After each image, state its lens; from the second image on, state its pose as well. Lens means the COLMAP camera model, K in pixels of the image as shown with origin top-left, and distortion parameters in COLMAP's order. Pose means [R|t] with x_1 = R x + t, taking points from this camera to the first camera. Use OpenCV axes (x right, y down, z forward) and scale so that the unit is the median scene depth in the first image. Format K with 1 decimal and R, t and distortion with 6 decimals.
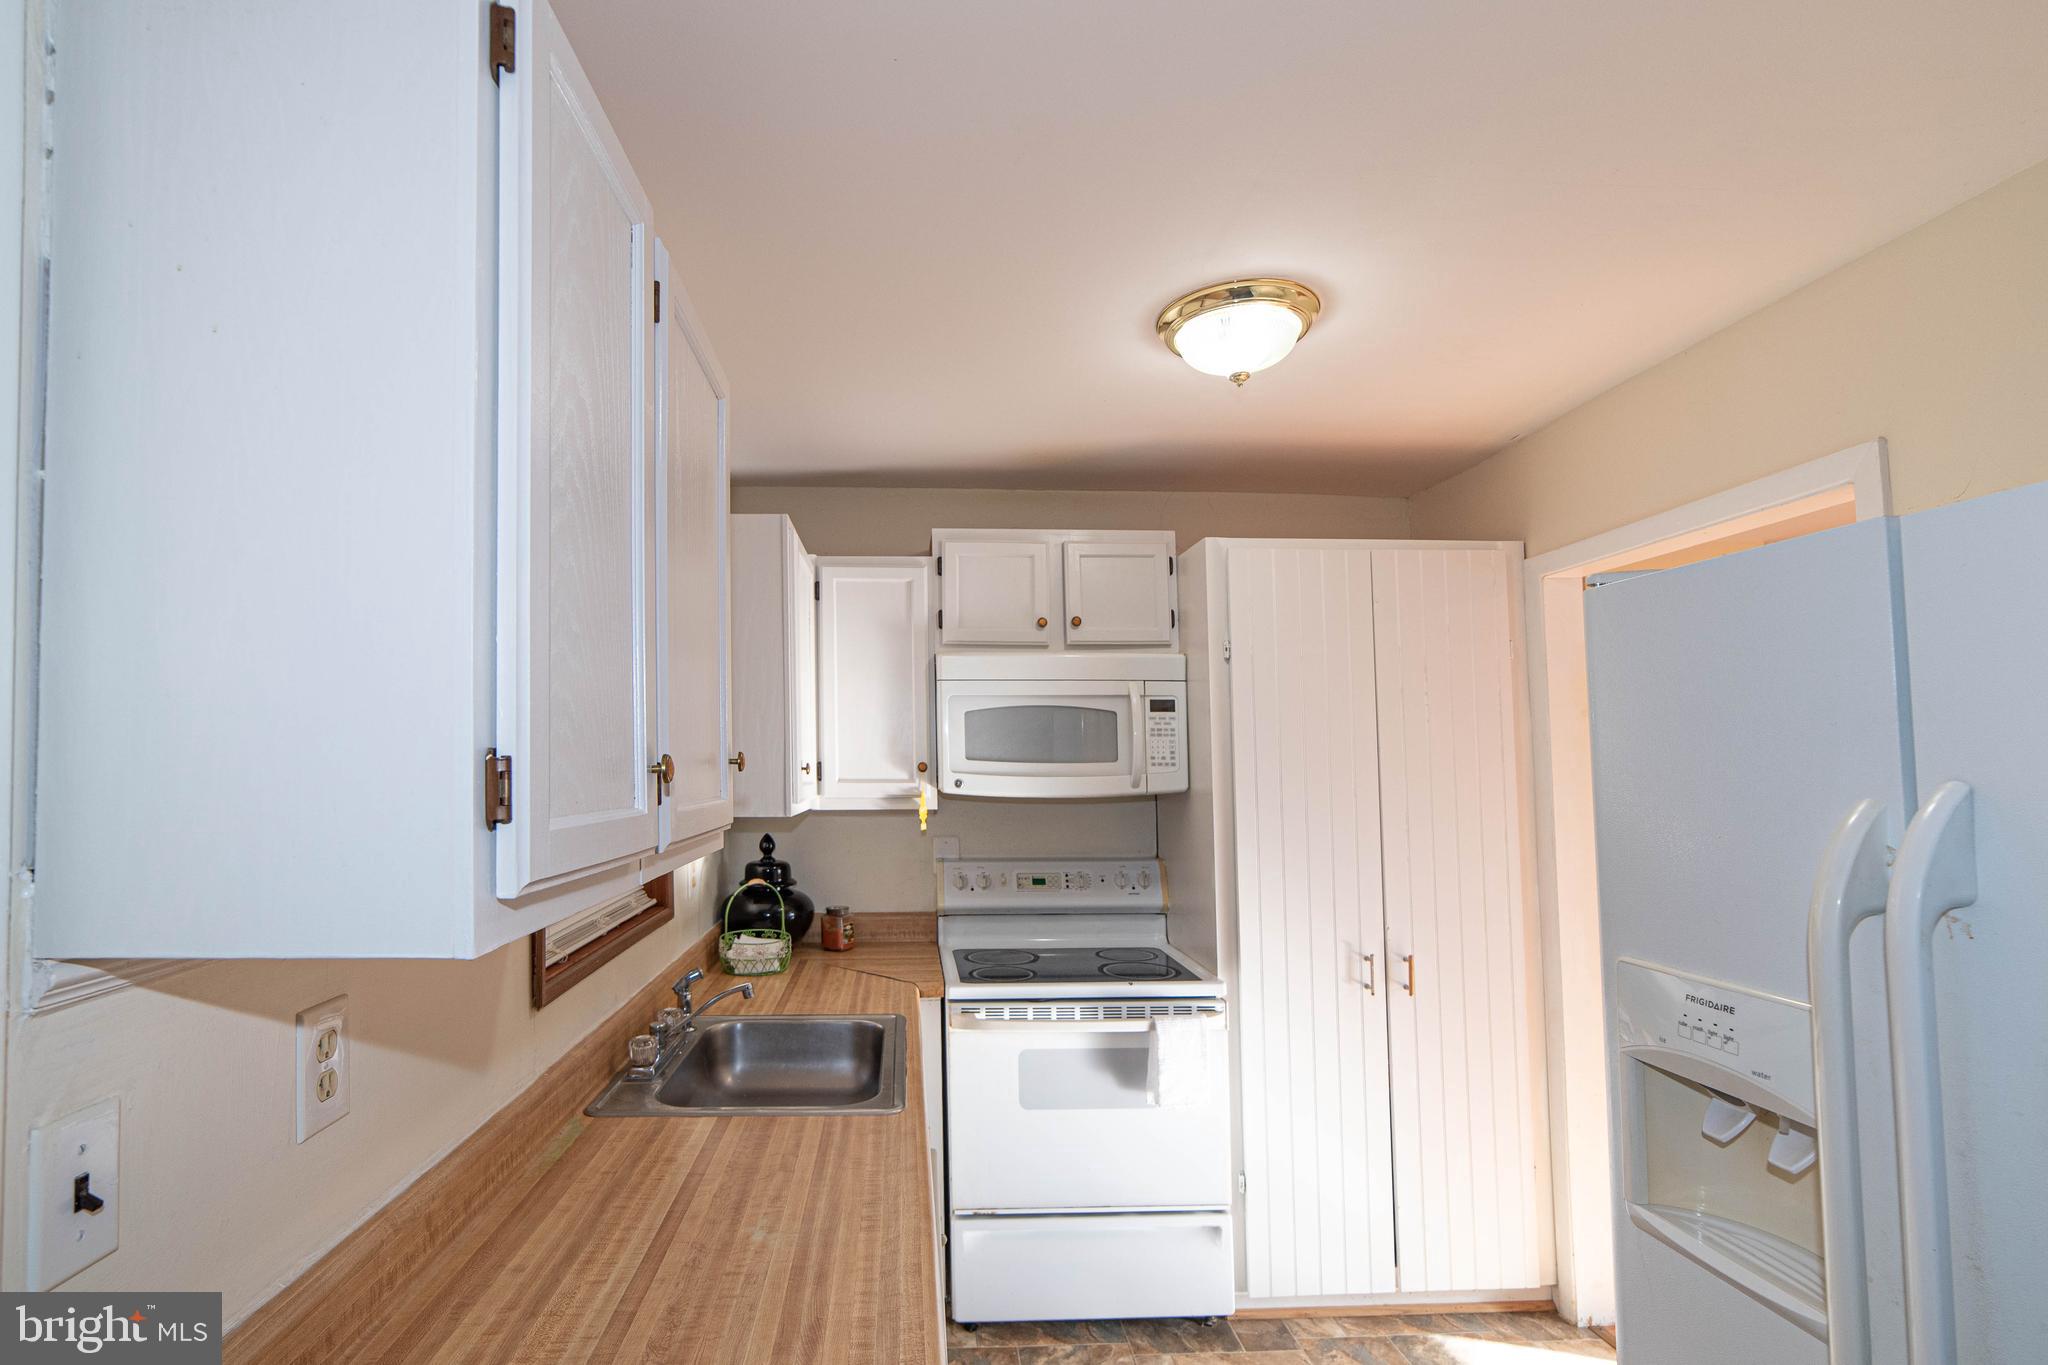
lens RADIAL K [[935.4, 0, 942.4], [0, 935.4, 674.7], [0, 0, 1]] dist [-0.048611, 0.013592]
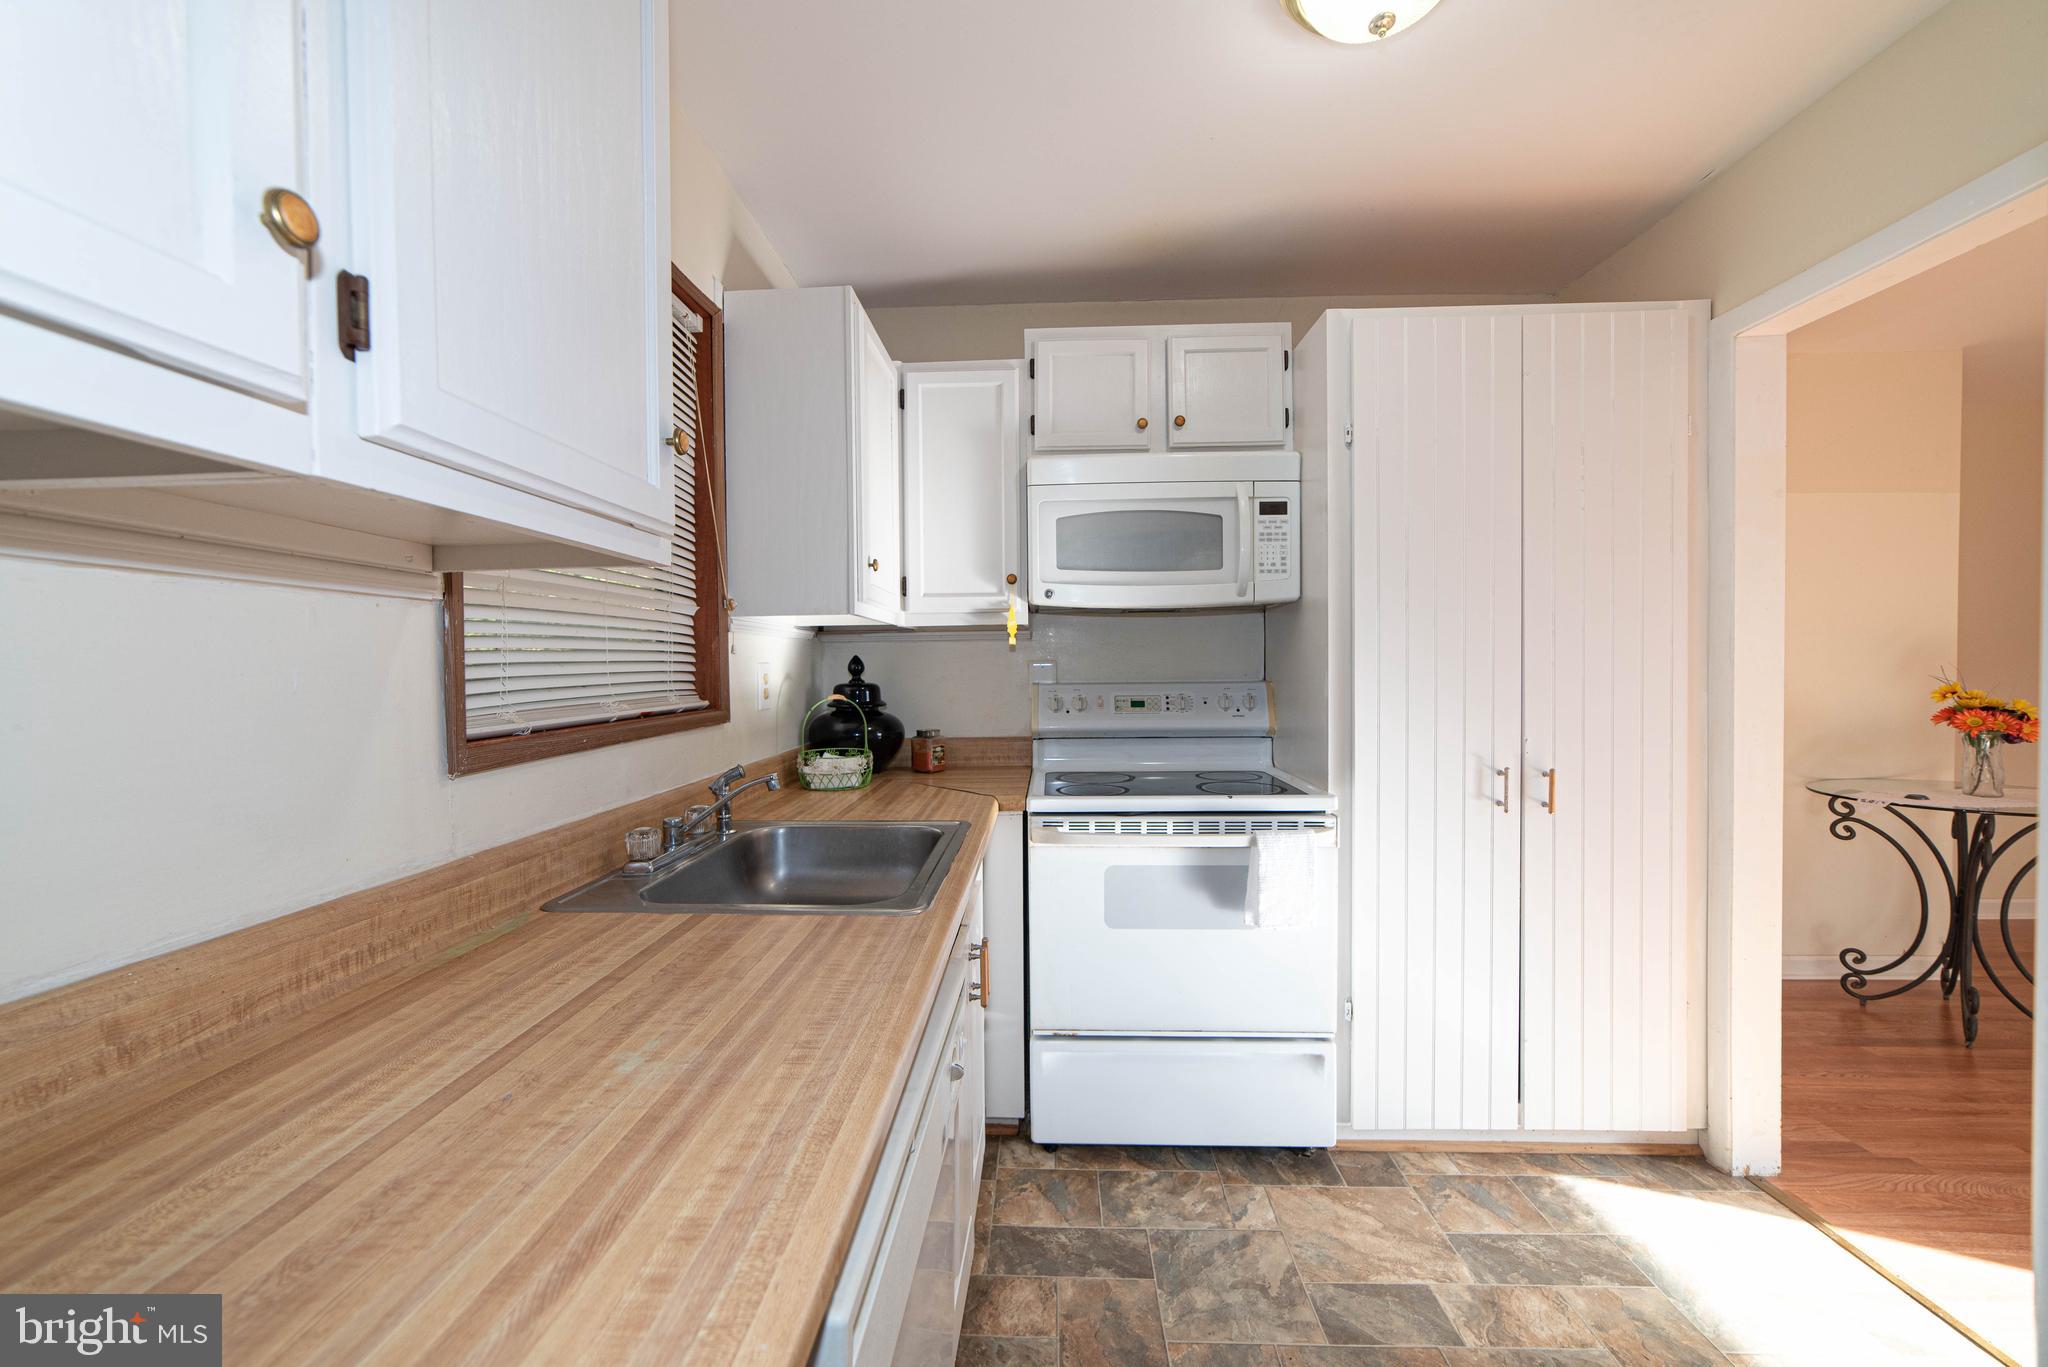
lens RADIAL K [[814.5, 0, 1024.0], [0, 814.5, 683.5], [0, 0, 1]] dist [-0.049846, 0.016070]
pose [[0.997650, -0.001901, -0.068487, 0.056100], [0.010535, 0.991983, 0.125929, 0.119852], [0.067698, -0.126355, 0.989672, 0.216549]]
